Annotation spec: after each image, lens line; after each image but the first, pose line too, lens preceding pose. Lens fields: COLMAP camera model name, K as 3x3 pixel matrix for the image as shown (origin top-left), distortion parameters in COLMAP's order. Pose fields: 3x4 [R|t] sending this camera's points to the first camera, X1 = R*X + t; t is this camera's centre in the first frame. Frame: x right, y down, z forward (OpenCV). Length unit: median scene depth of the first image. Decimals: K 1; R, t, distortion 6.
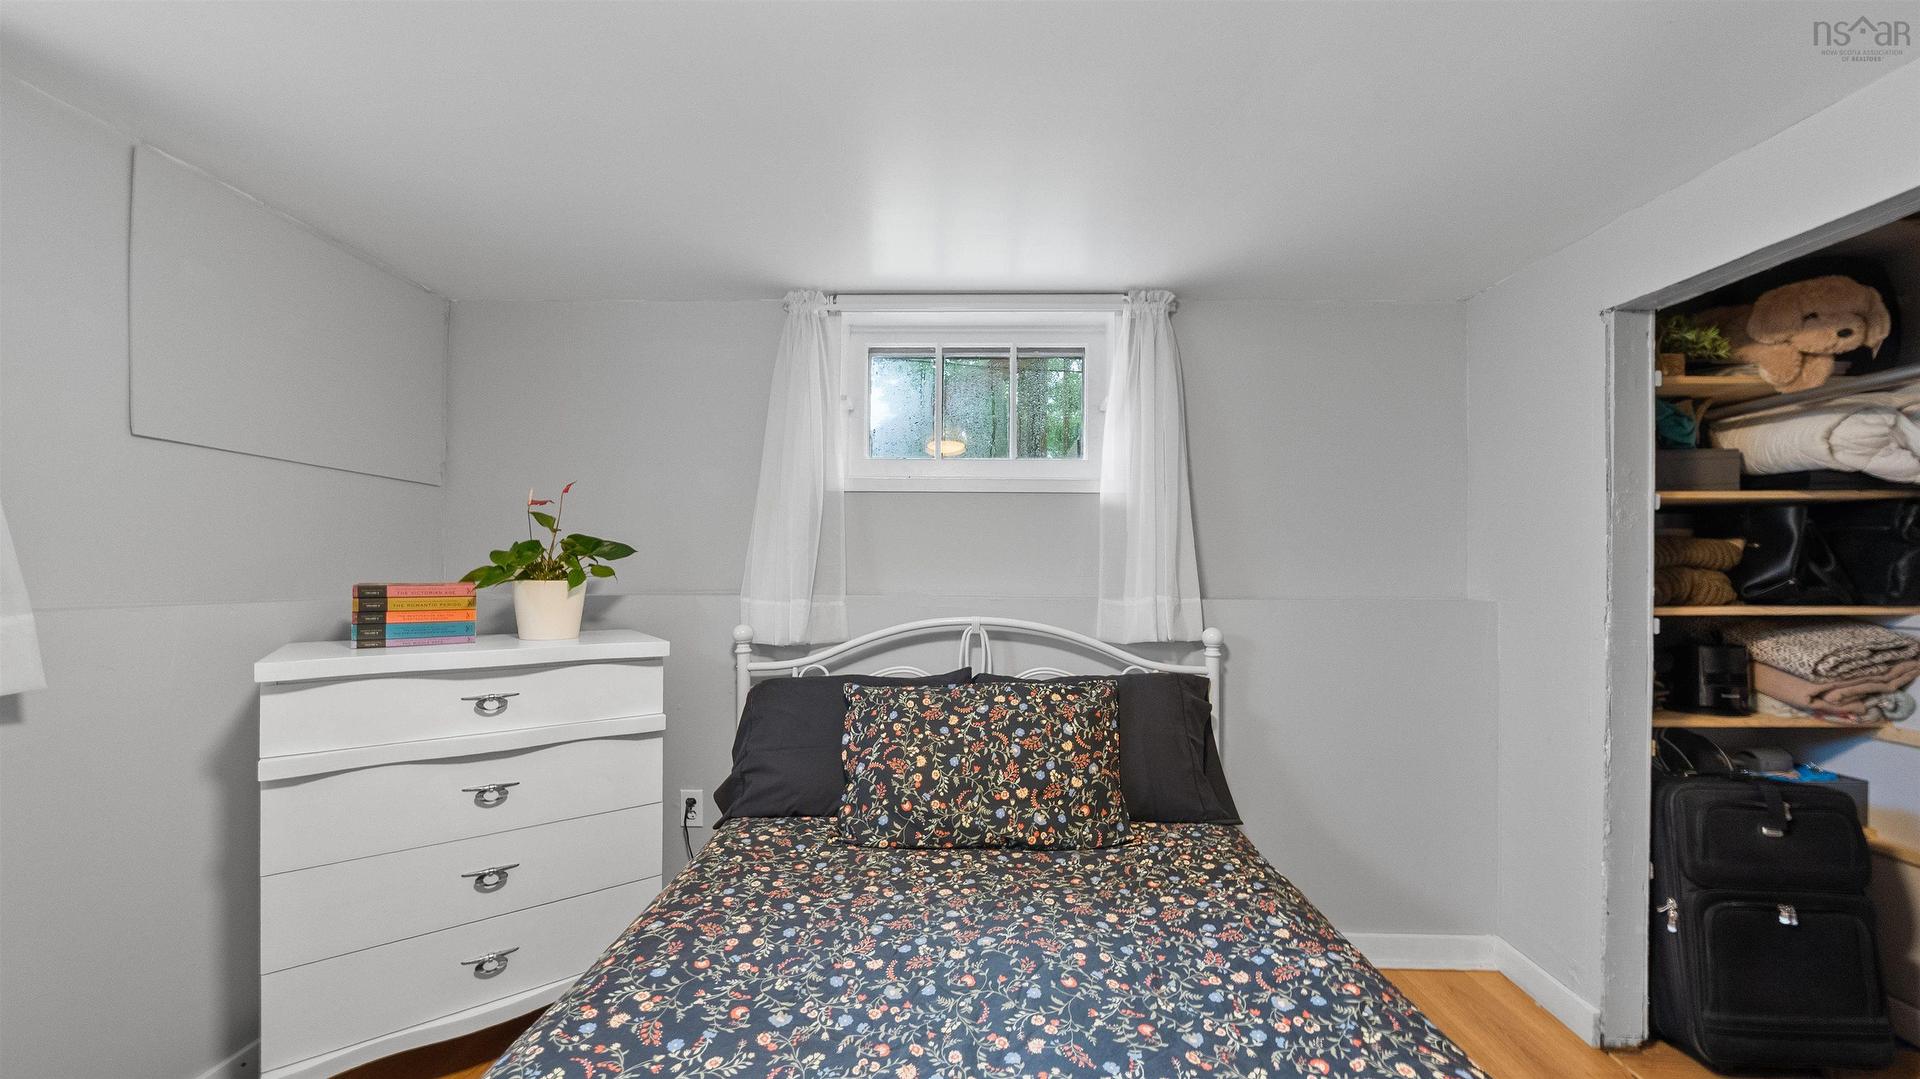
lens RADIAL K [[689.7, 0, 959.1], [0, 689.7, 565.0], [0, 0, 1]] dist [-0.005148, -0.000090]
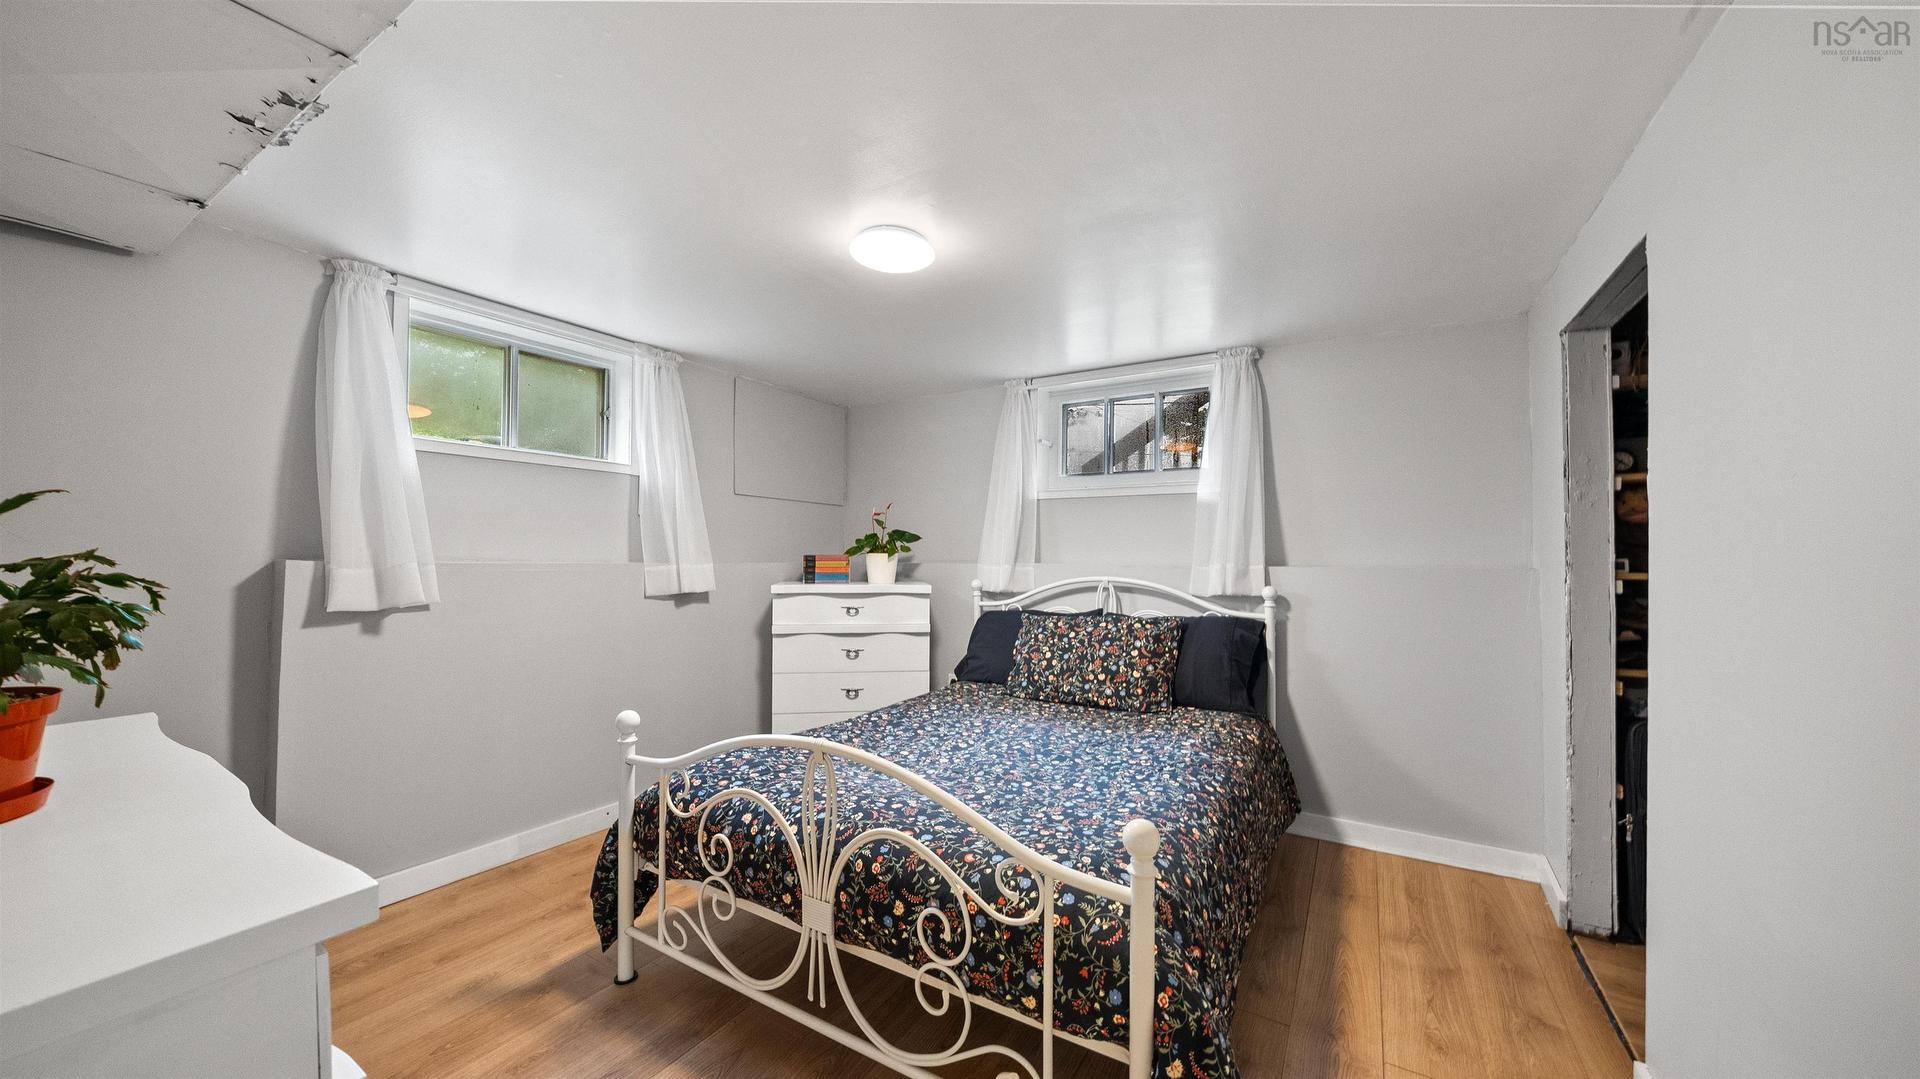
lens RADIAL K [[684.5, 0, 971.2], [0, 684.5, 533.0], [0, 0, 1]] dist [-0.002033, -0.000002]
pose [[0.871399, -0.018909, -0.490211, 0.613020], [0.004969, 0.999546, -0.029722, 0.024265], [0.490551, 0.023464, 0.871097, -0.601671]]
